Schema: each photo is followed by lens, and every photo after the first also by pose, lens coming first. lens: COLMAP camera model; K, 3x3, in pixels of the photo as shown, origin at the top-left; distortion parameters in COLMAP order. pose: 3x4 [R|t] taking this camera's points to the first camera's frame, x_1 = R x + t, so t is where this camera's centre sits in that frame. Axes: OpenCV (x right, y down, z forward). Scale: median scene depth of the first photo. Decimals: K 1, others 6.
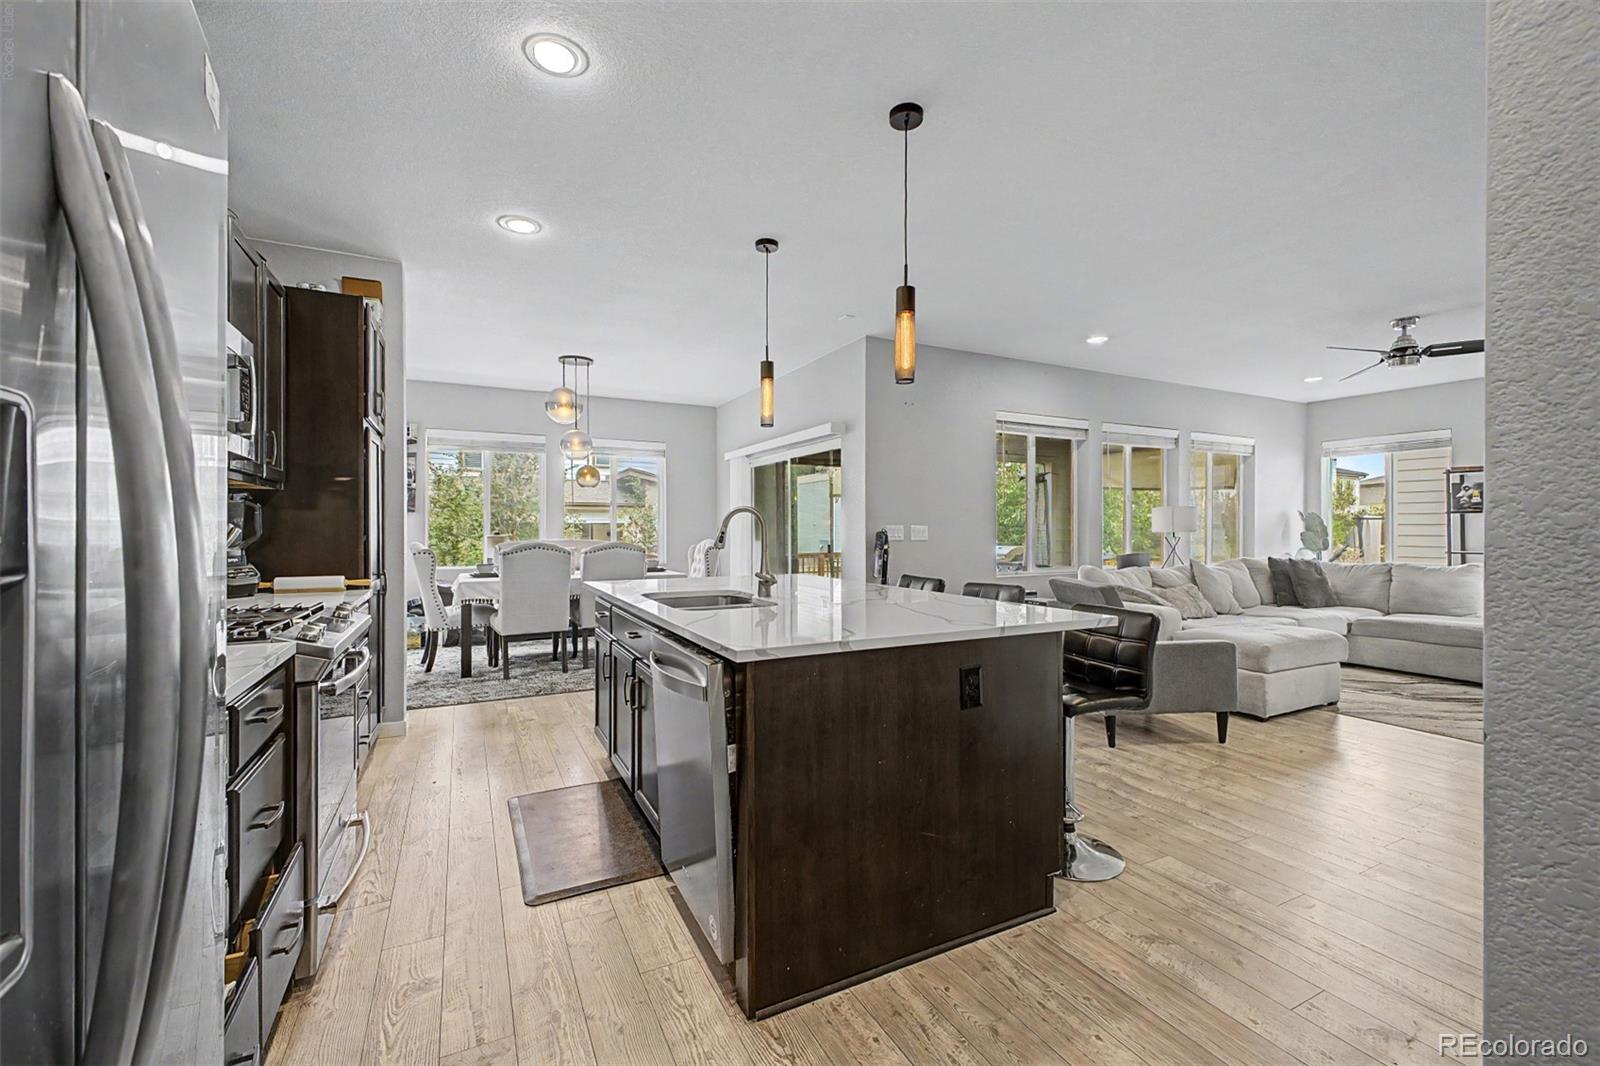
lens RADIAL K [[664.7, 0, 800.0], [0, 664.7, 533.0], [0, 0, 1]] dist [0.002298, 0.000215]
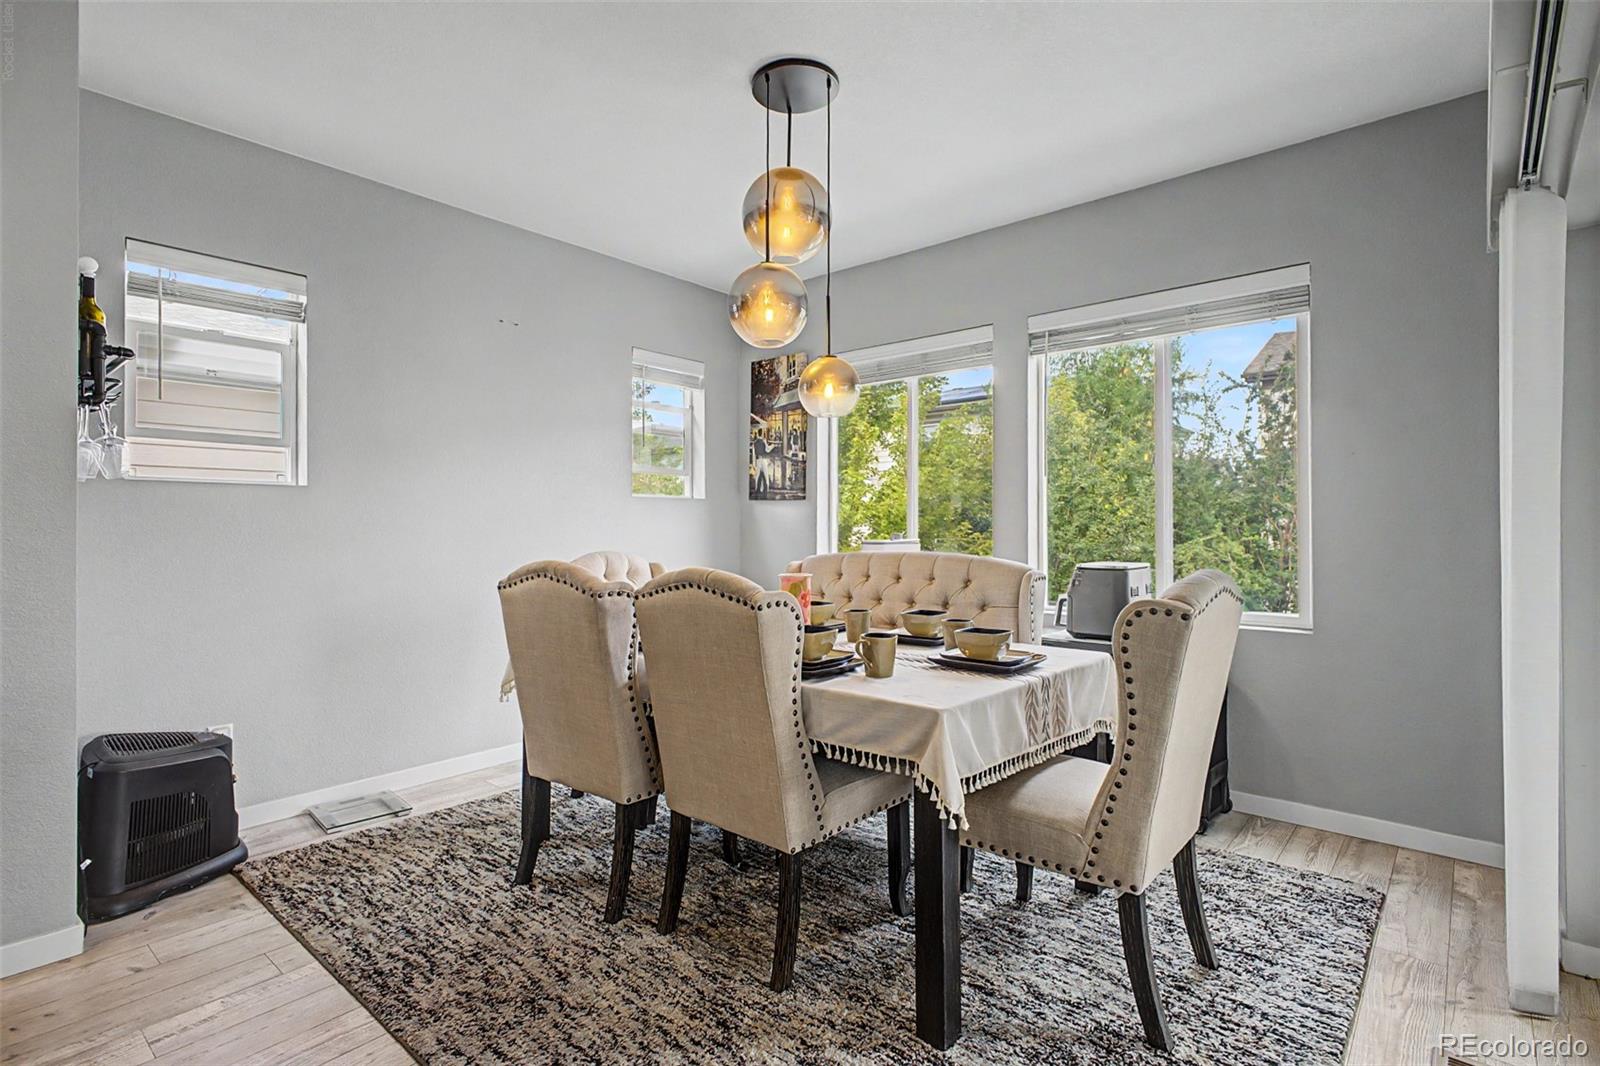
lens RADIAL K [[781.6, 0, 796.1], [0, 781.6, 524.9], [0, 0, 1]] dist [0.024845, -0.000010]
pose [[0.379906, -0.004328, -0.925015, 0.134392], [-0.006448, 0.999952, -0.007327, -0.006136], [0.925003, 0.008748, 0.379860, 1.414051]]
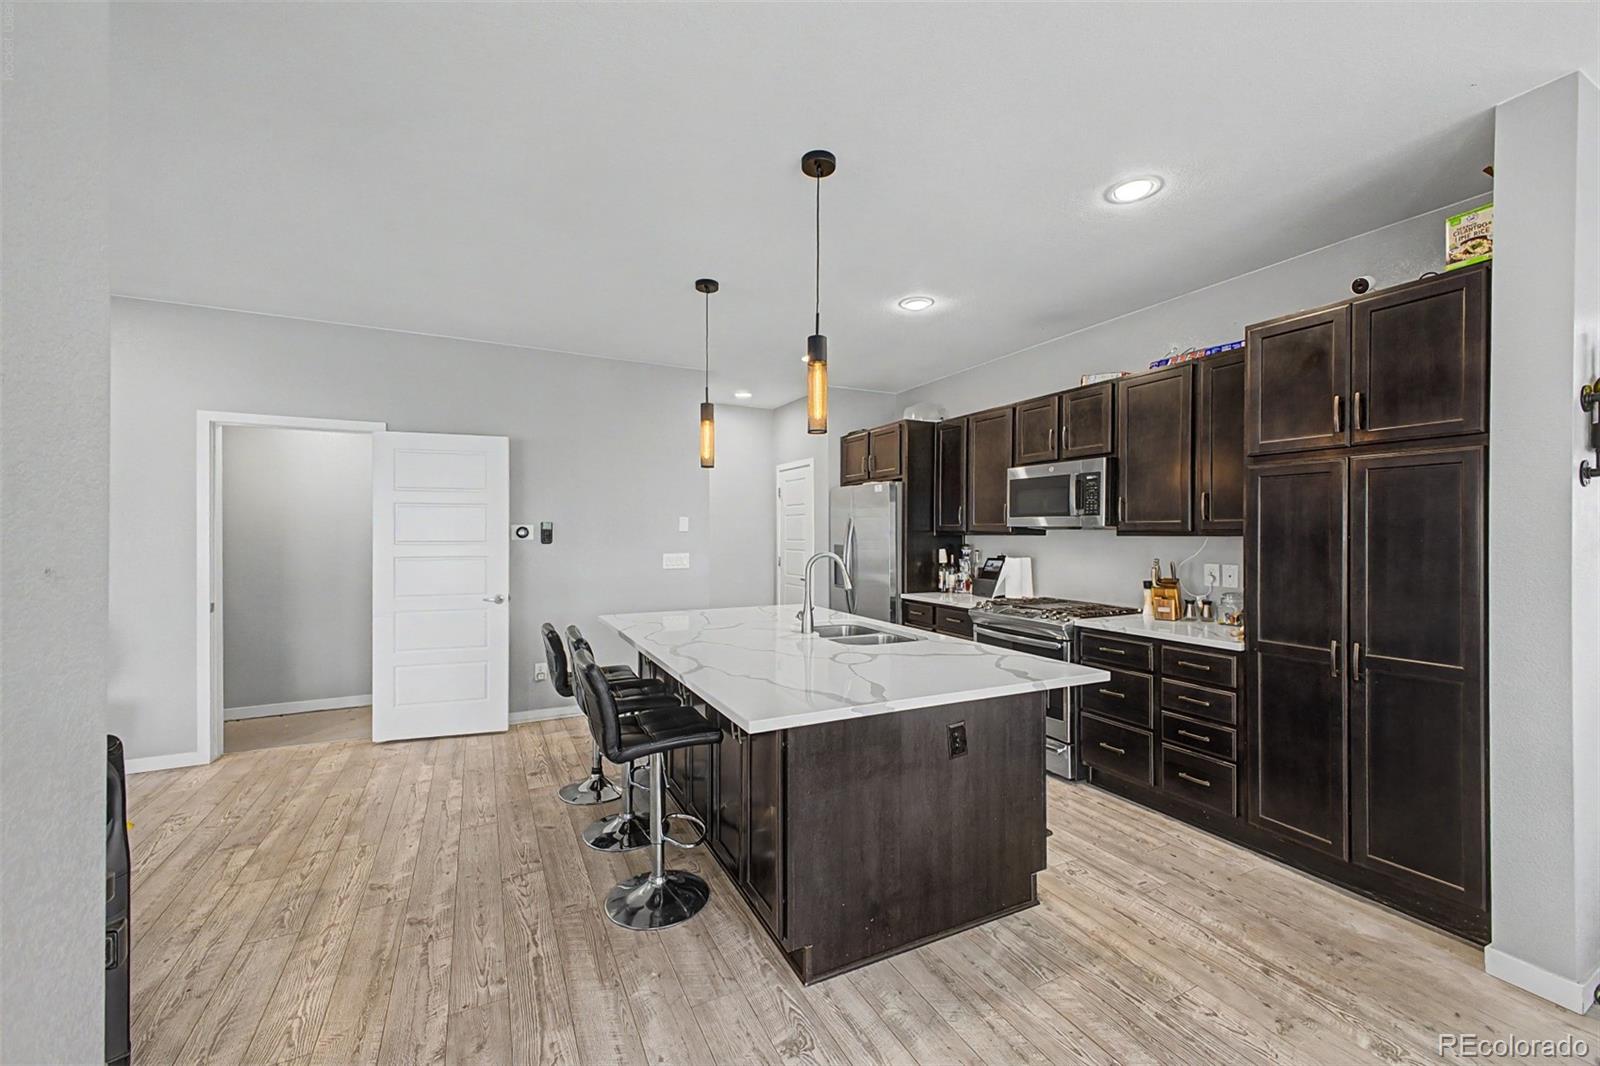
lens RADIAL K [[636.0, 0, 800.0], [0, 636.0, 533.0], [0, 0, 1]] dist [0.009899, -0.000133]
pose [[-0.999993, -0.000042, 0.003867, -0.036133], [-0.000006, 0.999957, 0.009293, -0.065873], [-0.003867, 0.009293, -0.999949, 1.657021]]
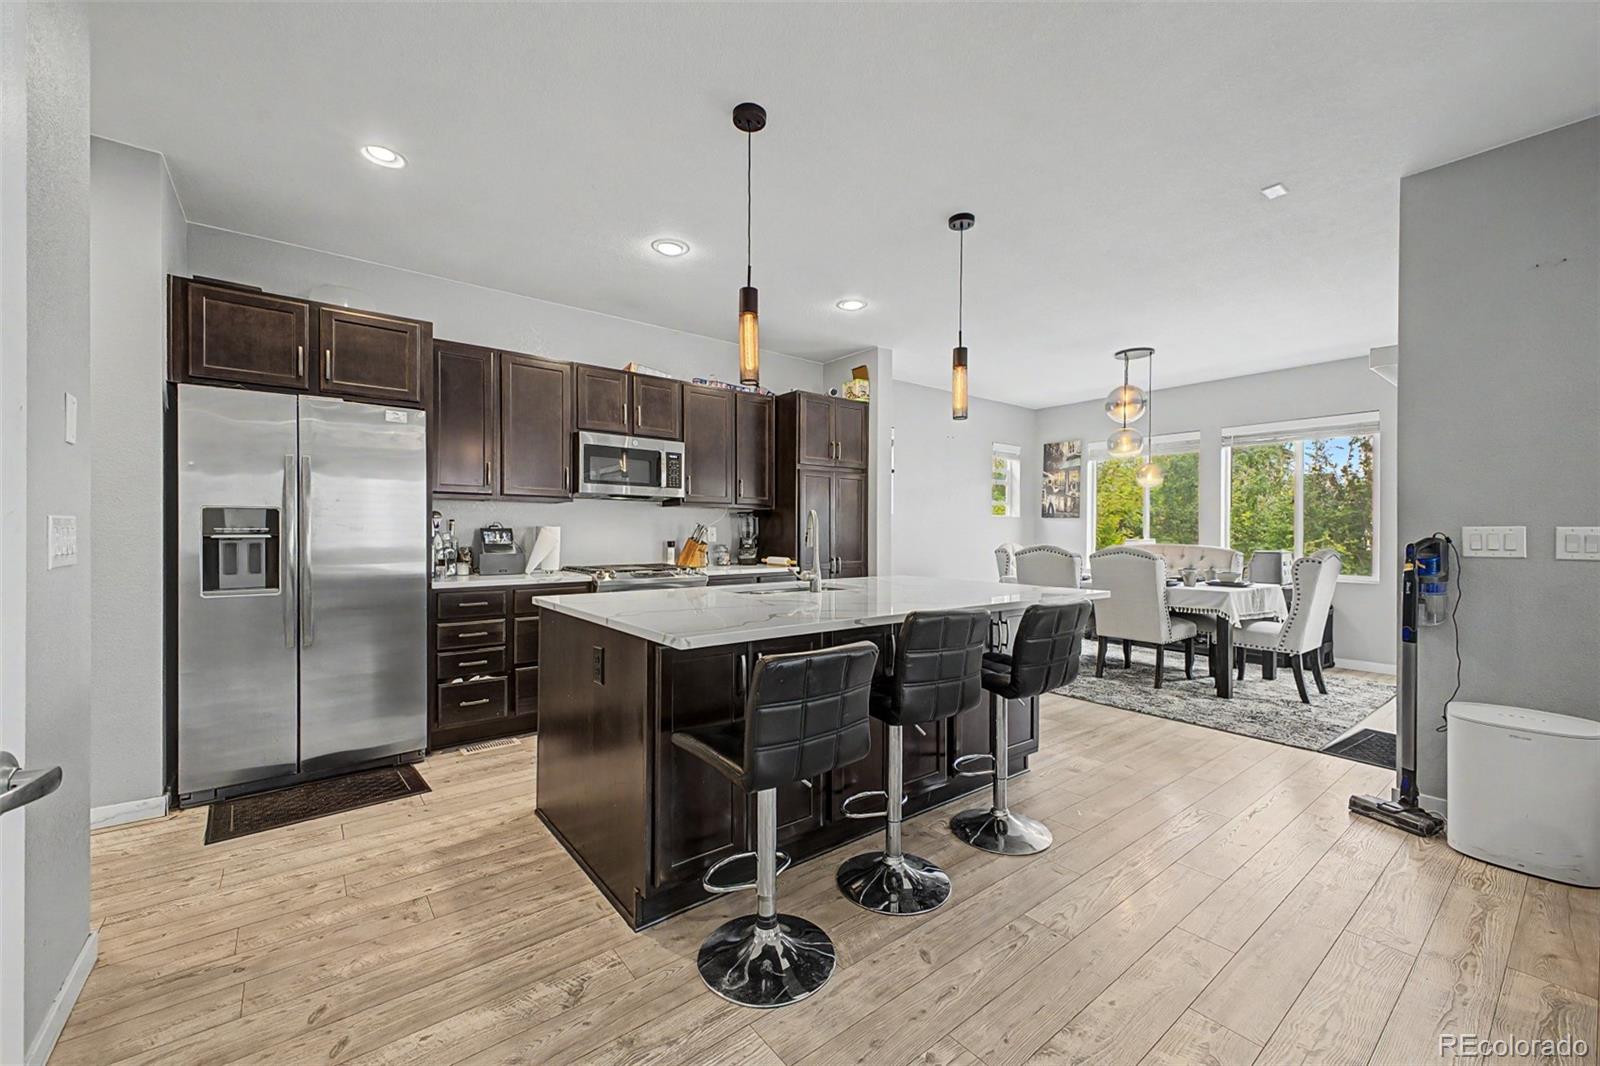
lens RADIAL K [[636.0, 0, 800.0], [0, 636.0, 533.0], [0, 0, 1]] dist [0.009899, -0.000133]
pose [[0.196519, 0.004030, -0.980492, 0.774758], [-0.013517, 0.999908, 0.001400, -0.000760], [0.980407, 0.012978, 0.196556, 0.613906]]
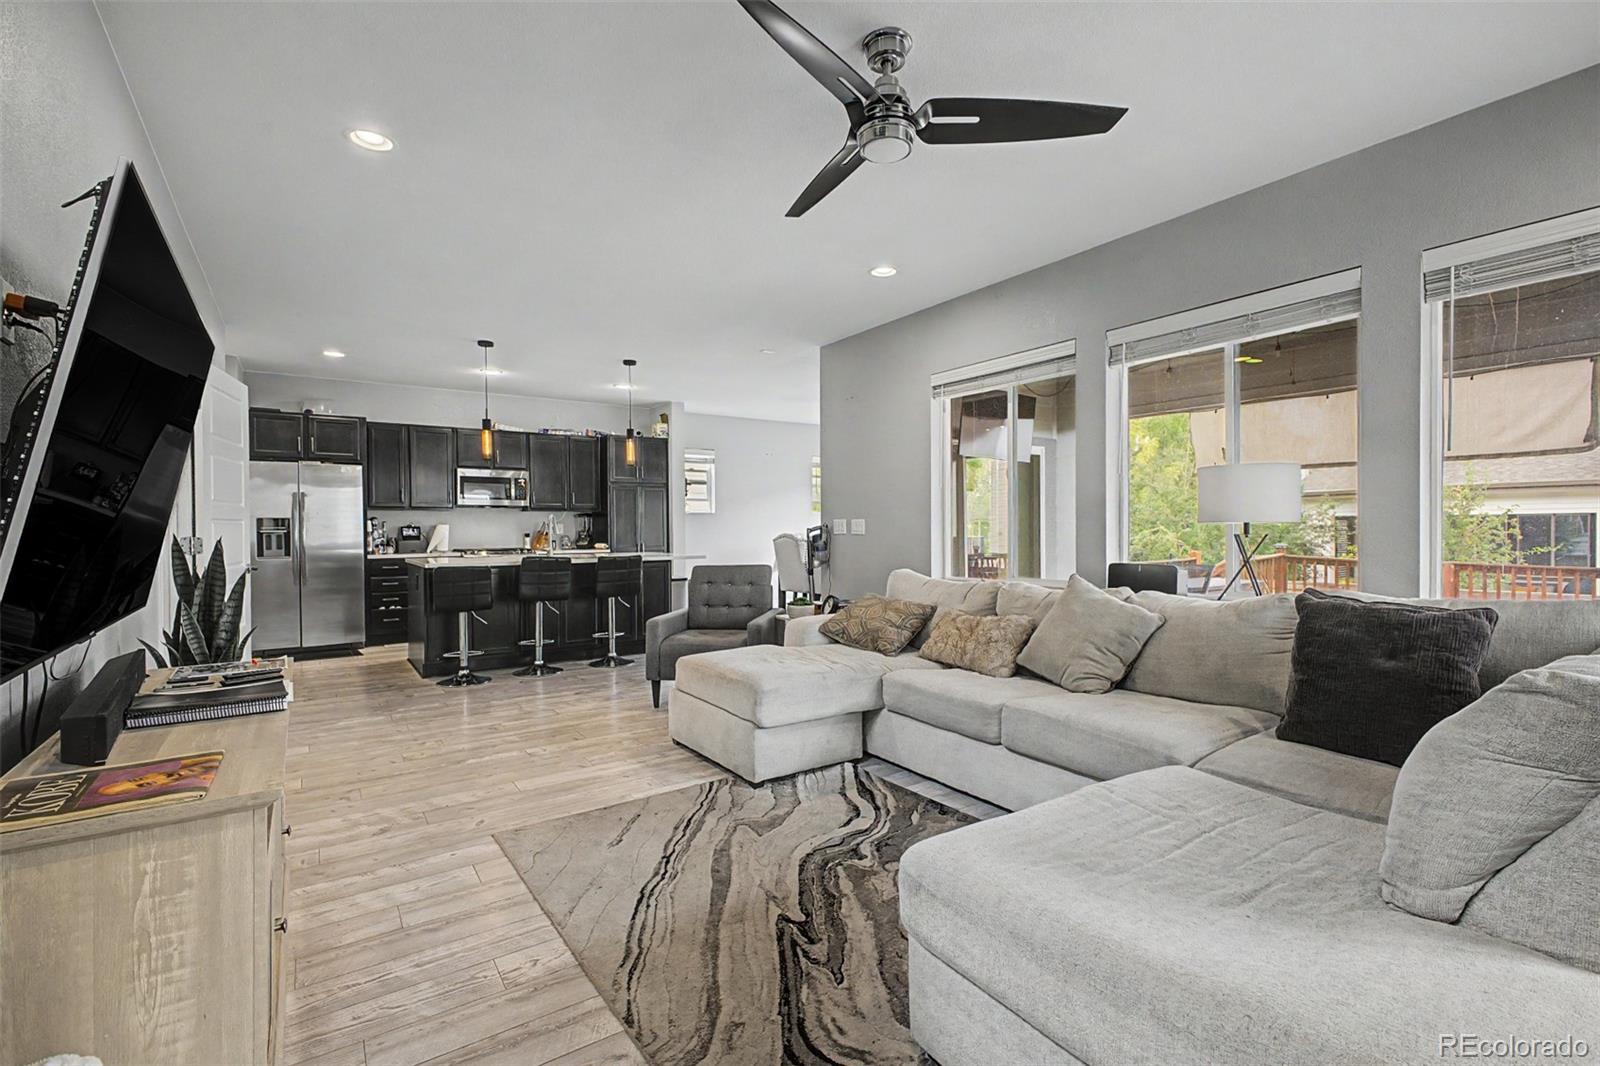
lens RADIAL K [[742.2, 0, 800.0], [0, 742.2, 533.0], [0, 0, 1]] dist [0.022768, -0.000056]
pose [[0.120743, 0.006712, -0.992661, 1.952855], [-0.001430, 0.999977, 0.006588, 0.002907], [0.992683, 0.000624, 0.120749, 1.209404]]
